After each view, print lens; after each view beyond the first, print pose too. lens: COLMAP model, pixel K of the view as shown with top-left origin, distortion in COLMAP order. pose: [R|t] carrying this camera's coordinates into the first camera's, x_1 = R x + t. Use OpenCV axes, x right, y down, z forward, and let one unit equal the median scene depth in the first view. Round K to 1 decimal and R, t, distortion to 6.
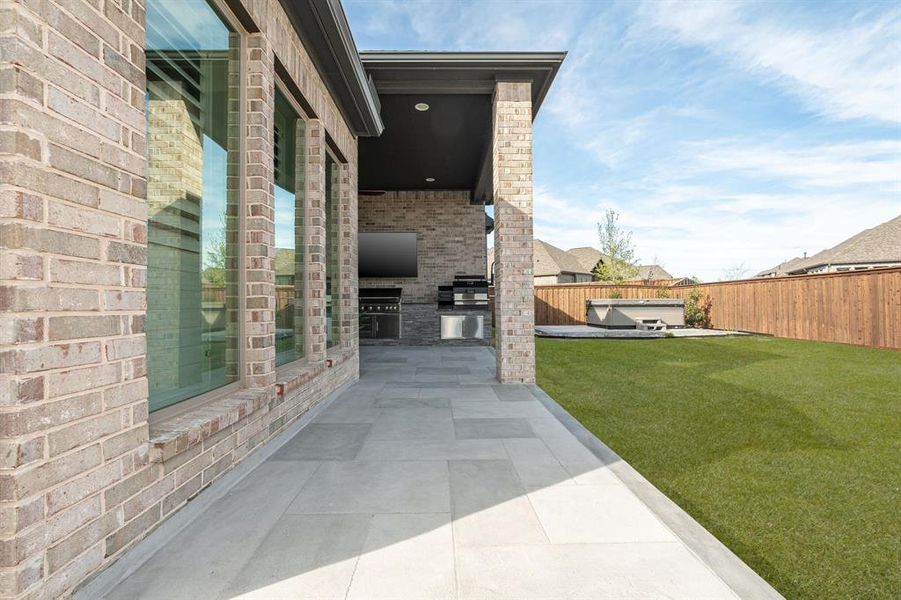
lens RADIAL K [[401.5, 0, 451.5], [0, 401.5, 295.9], [0, 0, 1]] dist [-0.000731, -0.000005]
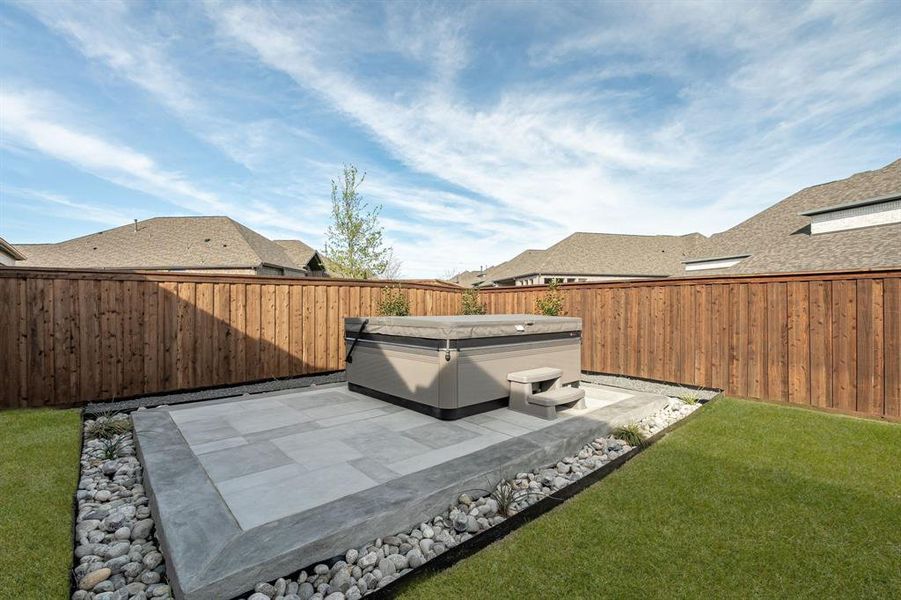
lens RADIAL K [[401.5, 0, 451.9], [0, 401.5, 300.6], [0, 0, 1]] dist [-0.000731, -0.000005]
pose [[0.753961, 0.017159, 0.656695, 0.107790], [-0.019264, 0.999806, -0.004007, -0.003264], [-0.656637, -0.009630, 0.754146, 0.420468]]
